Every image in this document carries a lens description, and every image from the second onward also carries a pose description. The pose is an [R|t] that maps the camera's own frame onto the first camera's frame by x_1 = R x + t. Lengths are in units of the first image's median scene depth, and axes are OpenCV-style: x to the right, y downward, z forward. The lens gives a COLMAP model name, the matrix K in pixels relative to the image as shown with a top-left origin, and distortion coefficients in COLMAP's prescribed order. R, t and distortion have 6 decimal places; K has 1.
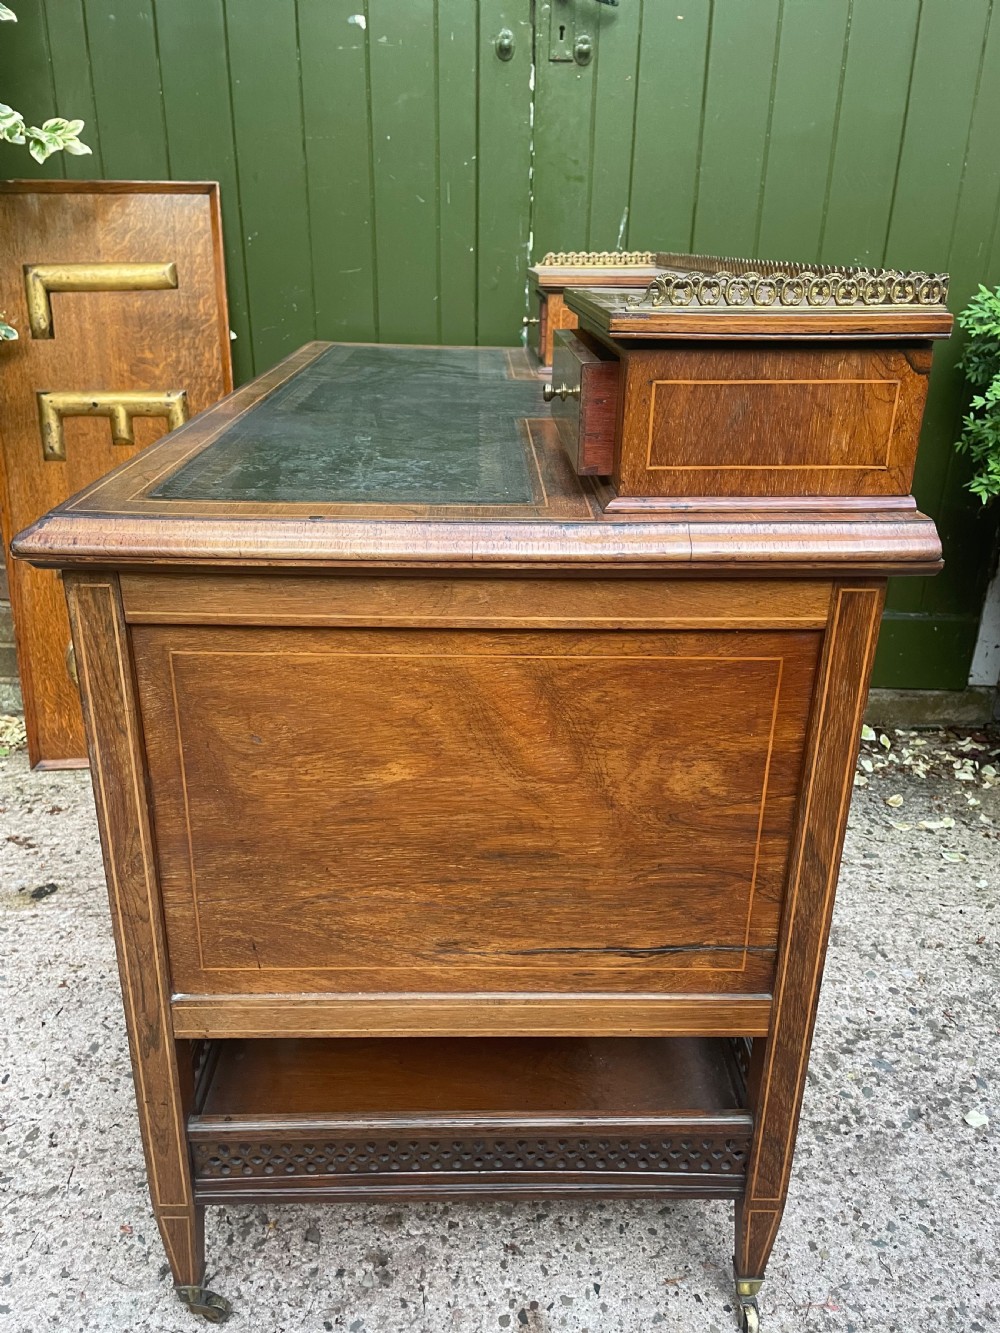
lens RADIAL K [[1026.4, 0, 493.9], [0, 1026.4, 674.0], [0, 0, 1]] dist [0.085615, -0.122221]
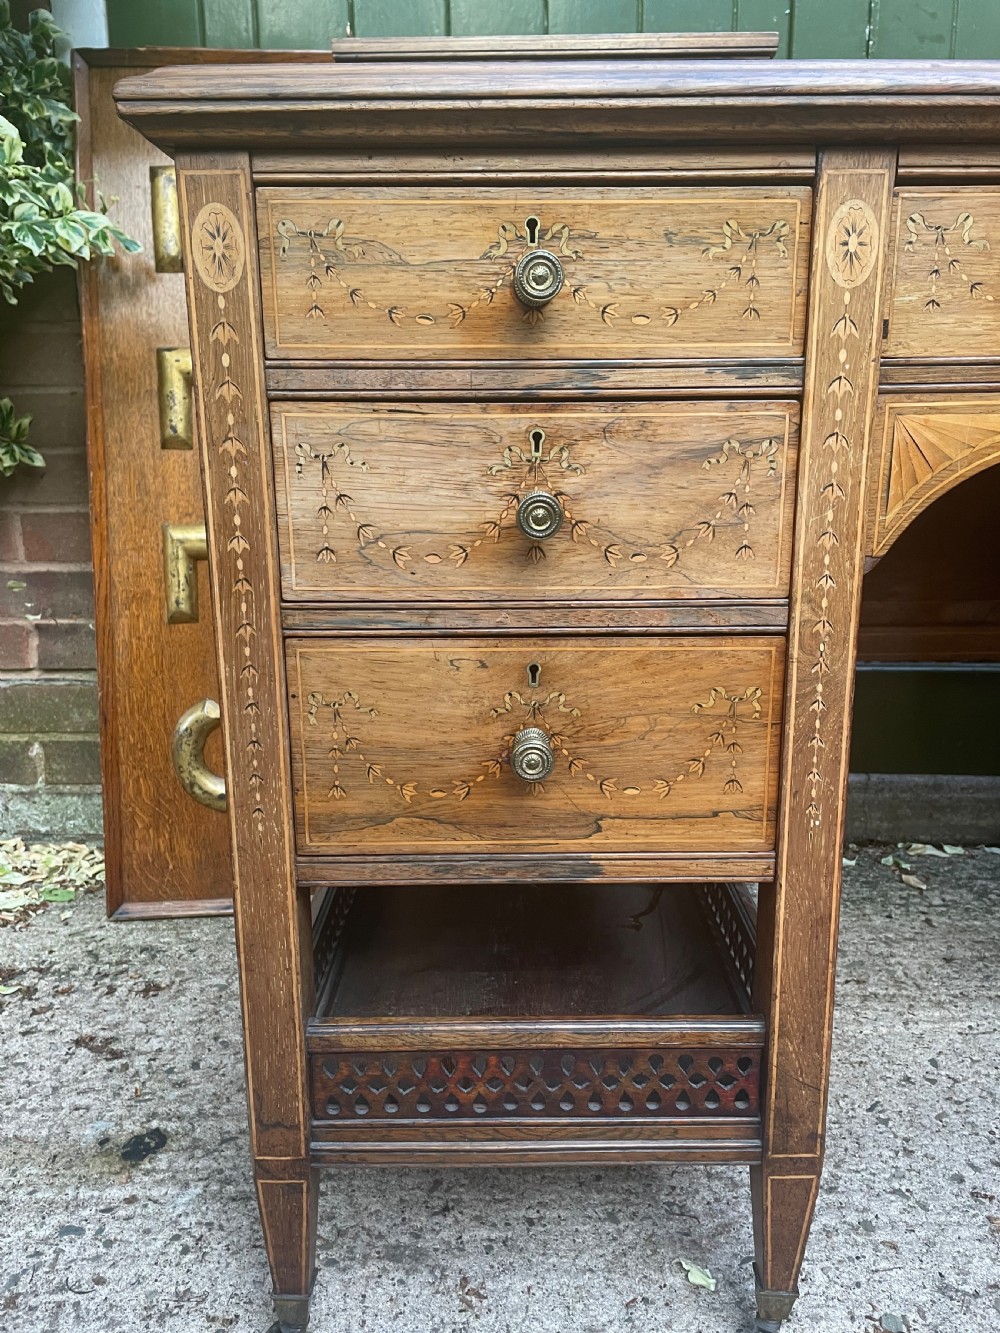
lens RADIAL K [[1026.4, 0, 502.7], [0, 1026.4, 656.1], [0, 0, 1]] dist [0.085615, -0.122221]
pose [[0.999735, -0.016711, -0.015814, -0.252246], [0.014031, 0.987563, -0.156597, 0.044886], [0.018234, 0.156333, 0.987536, 0.457105]]
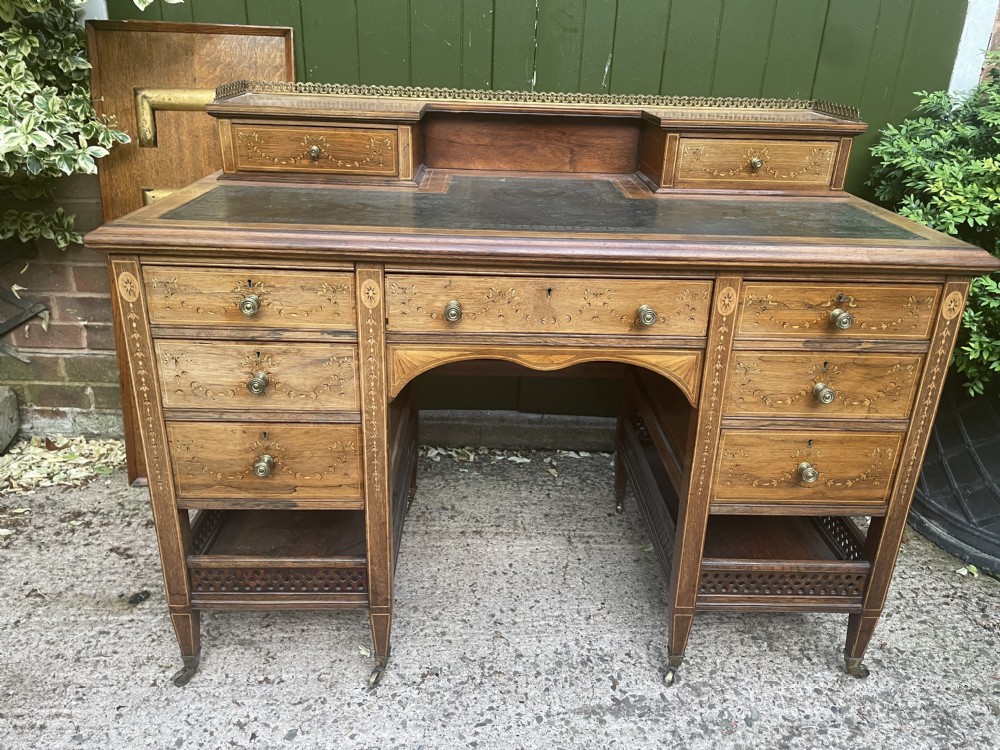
lens RADIAL K [[770.0, 0, 504.2], [0, 770.0, 369.2], [0, 0, 1]] dist [0.085615, -0.122221]
pose [[0.999569, 0.014510, 0.025518, -0.026407], [-0.014707, 0.999863, 0.007546, -0.086517], [-0.025405, -0.007918, 0.999646, 0.062230]]
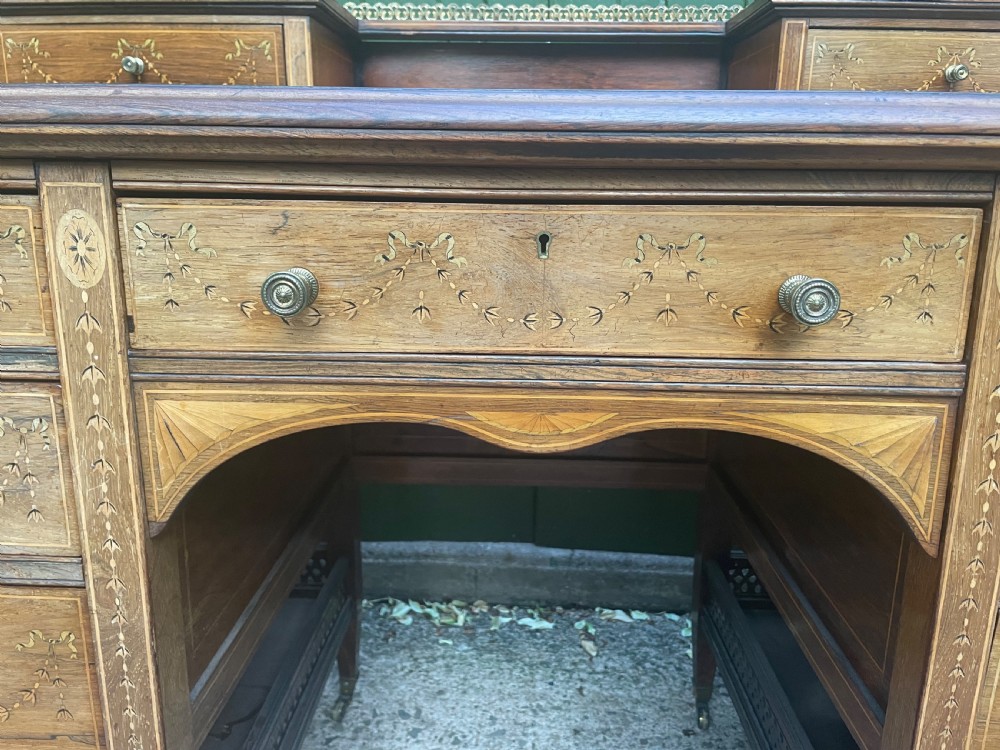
lens RADIAL K [[770.0, 0, 499.8], [0, 770.0, 362.8], [0, 0, 1]] dist [0.085615, -0.122221]
pose [[0.999081, 0.012078, -0.041119, 0.030507], [-0.018433, 0.987286, -0.157881, -0.067004], [0.038689, 0.158494, 0.986602, 0.522891]]
